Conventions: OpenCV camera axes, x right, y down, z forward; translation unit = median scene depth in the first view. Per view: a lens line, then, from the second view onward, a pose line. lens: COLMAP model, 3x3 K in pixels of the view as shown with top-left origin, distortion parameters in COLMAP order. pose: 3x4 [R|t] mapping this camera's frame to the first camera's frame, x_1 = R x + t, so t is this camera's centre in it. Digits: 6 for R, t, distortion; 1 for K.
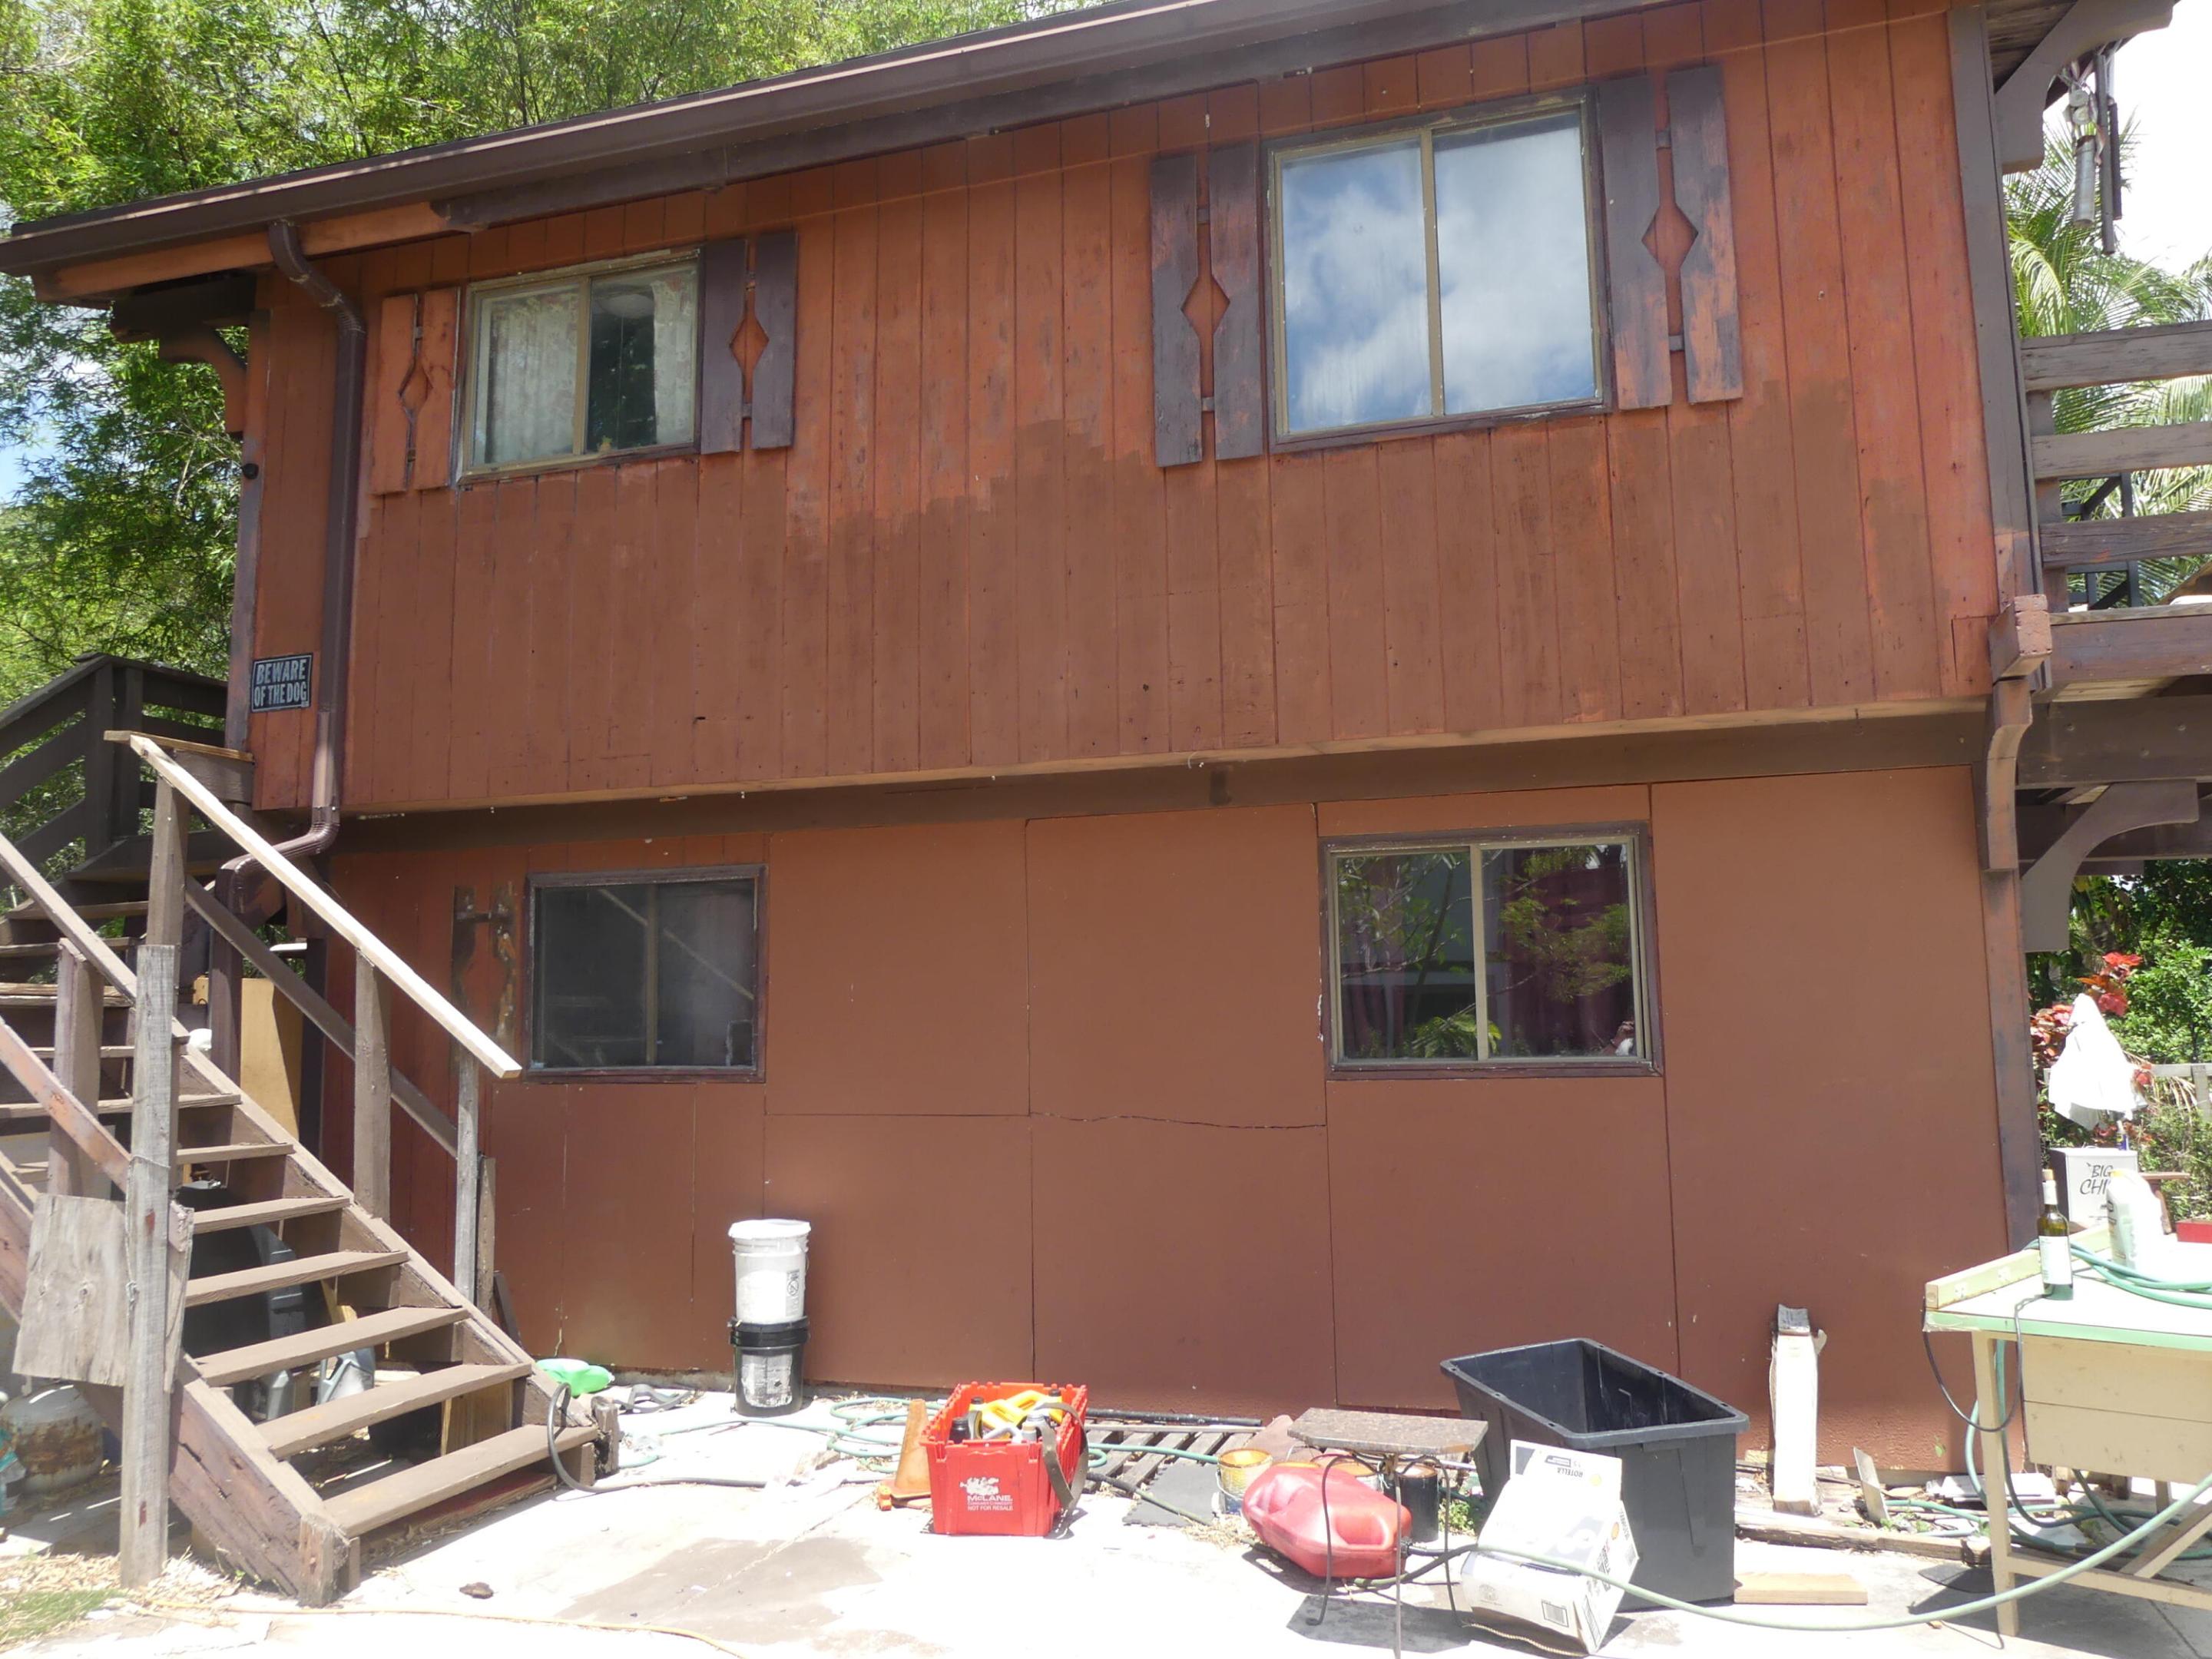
lens RADIAL K [[1665.9, 0, 1108.1], [0, 1665.9, 829.4], [0, 0, 1]] dist [-0.037254, 0.037498]
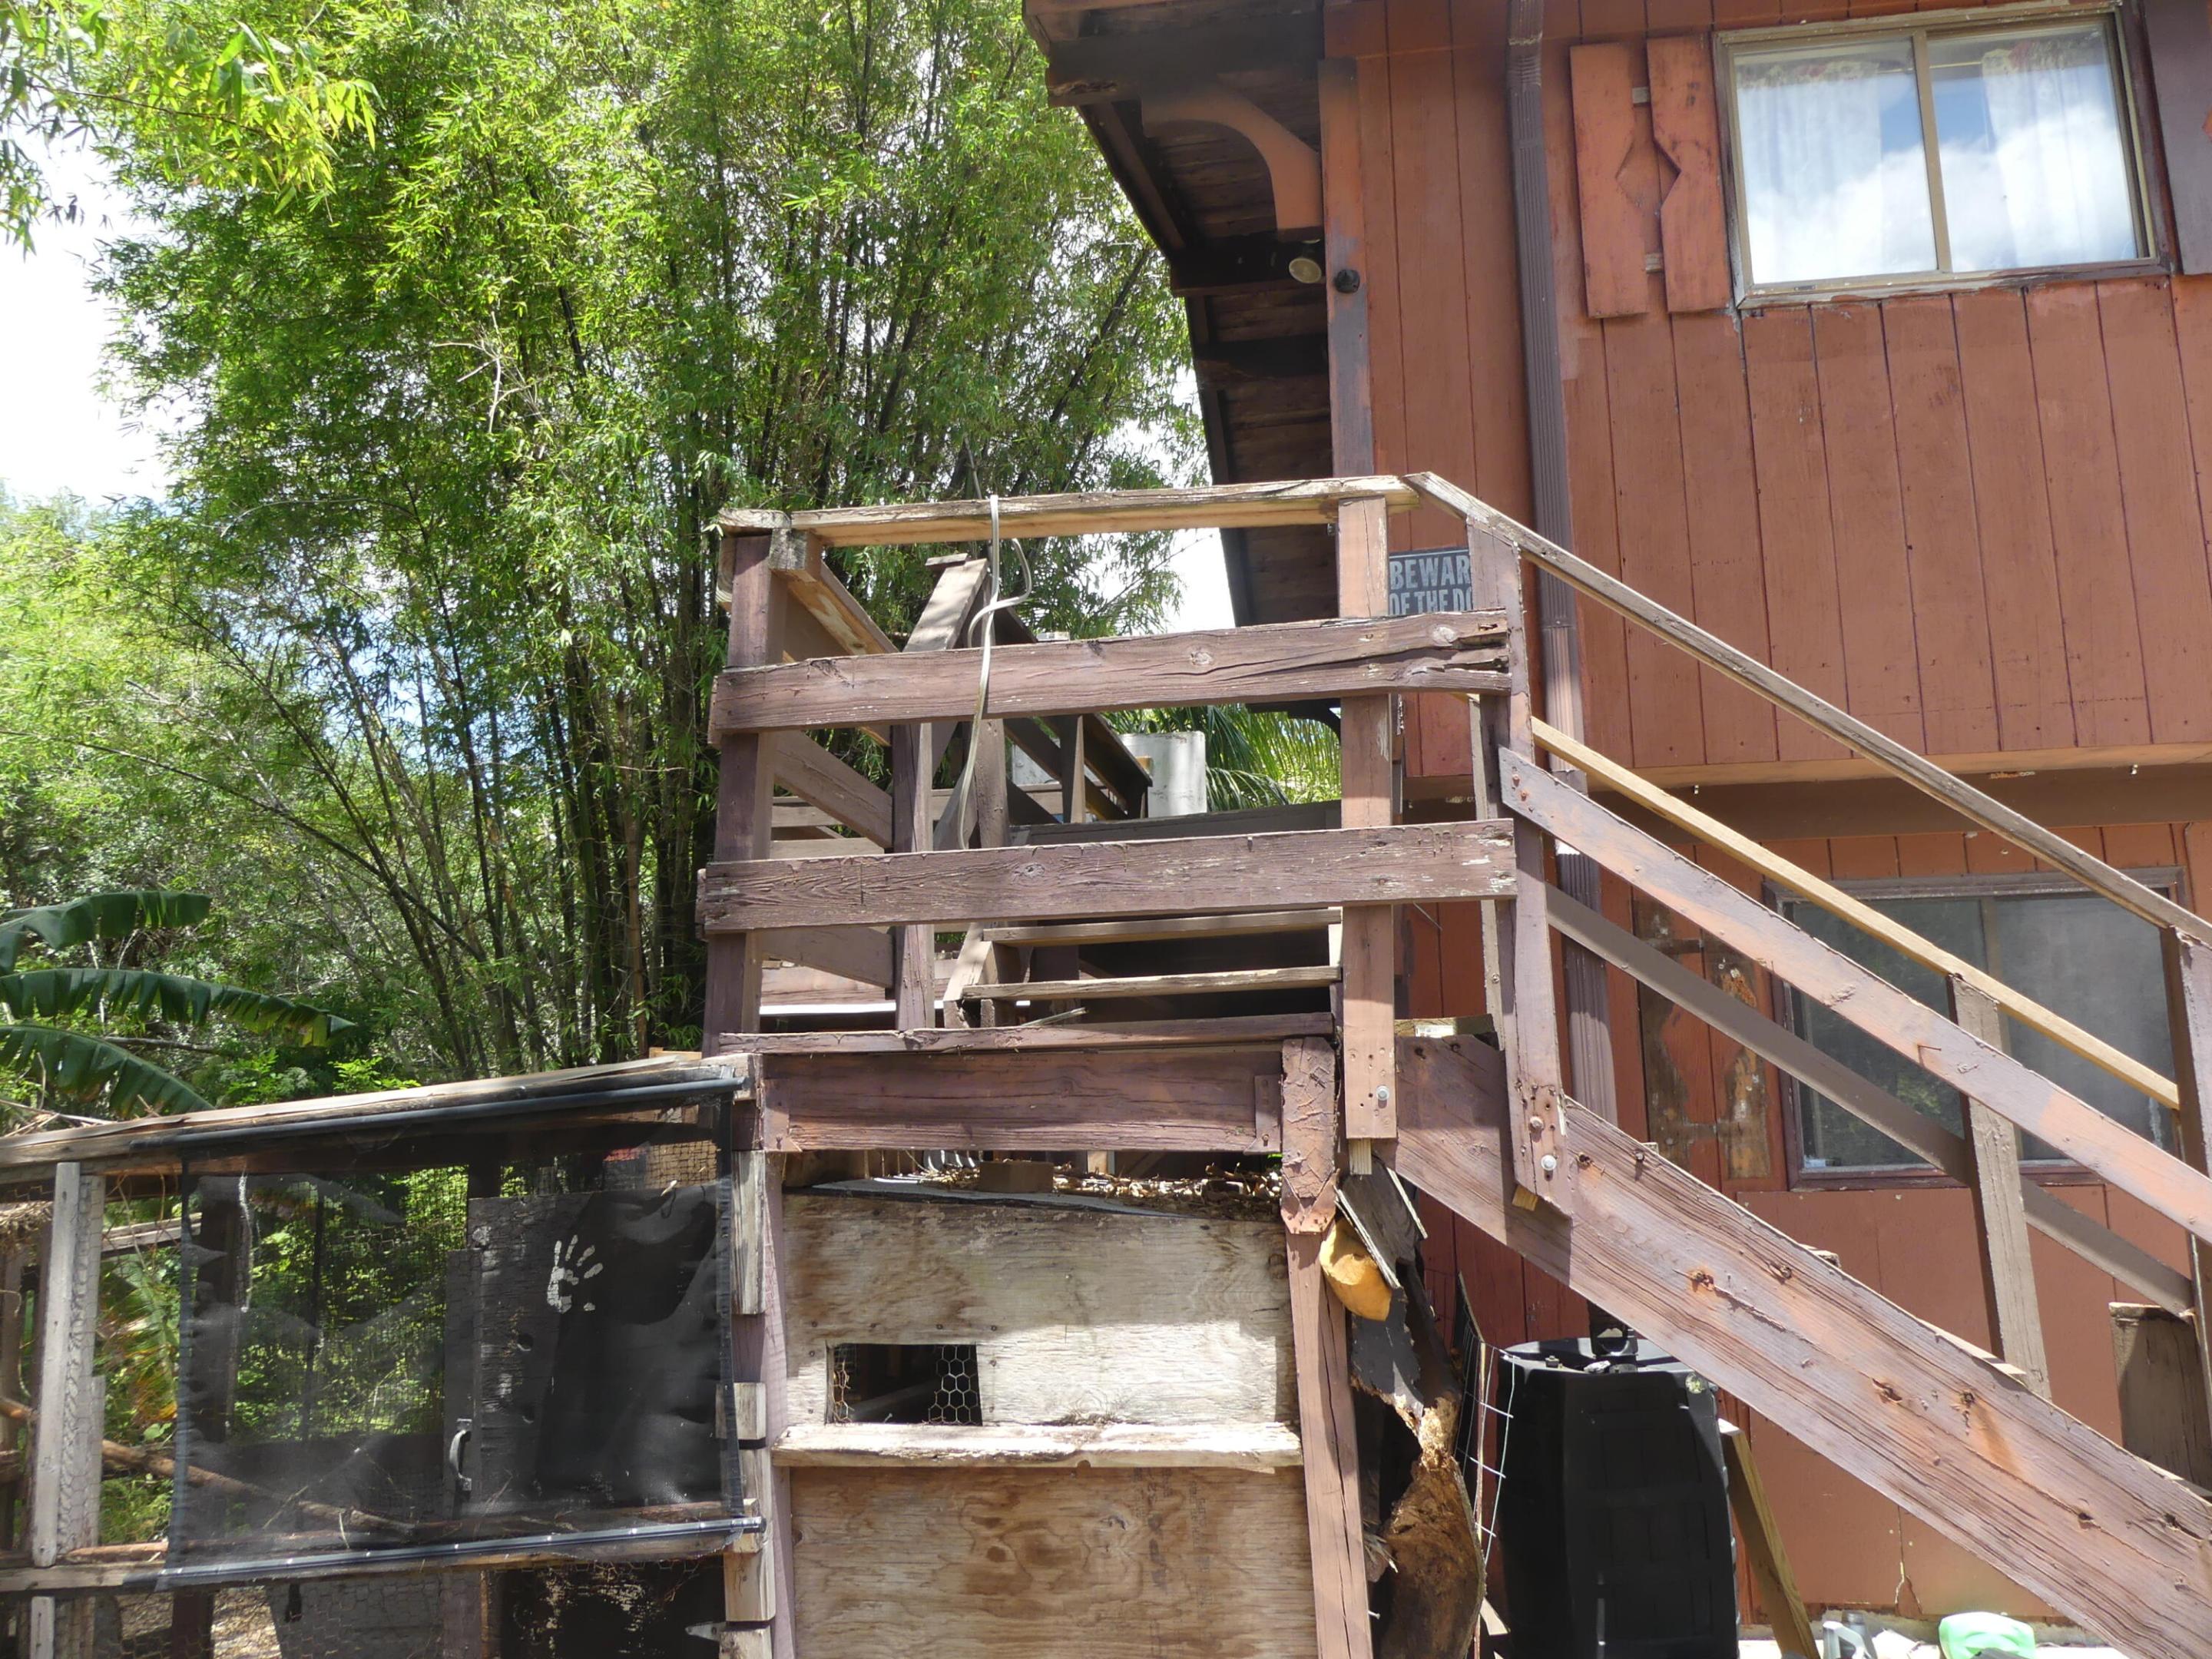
lens RADIAL K [[1665.9, 0, 1106.2], [0, 1665.9, 824.8], [0, 0, 1]] dist [-0.037254, 0.037498]
pose [[0.987838, 0.022117, 0.153903, -0.744957], [-0.012792, 0.998036, -0.061319, 0.049778], [-0.154957, 0.058604, 0.986181, 0.374896]]
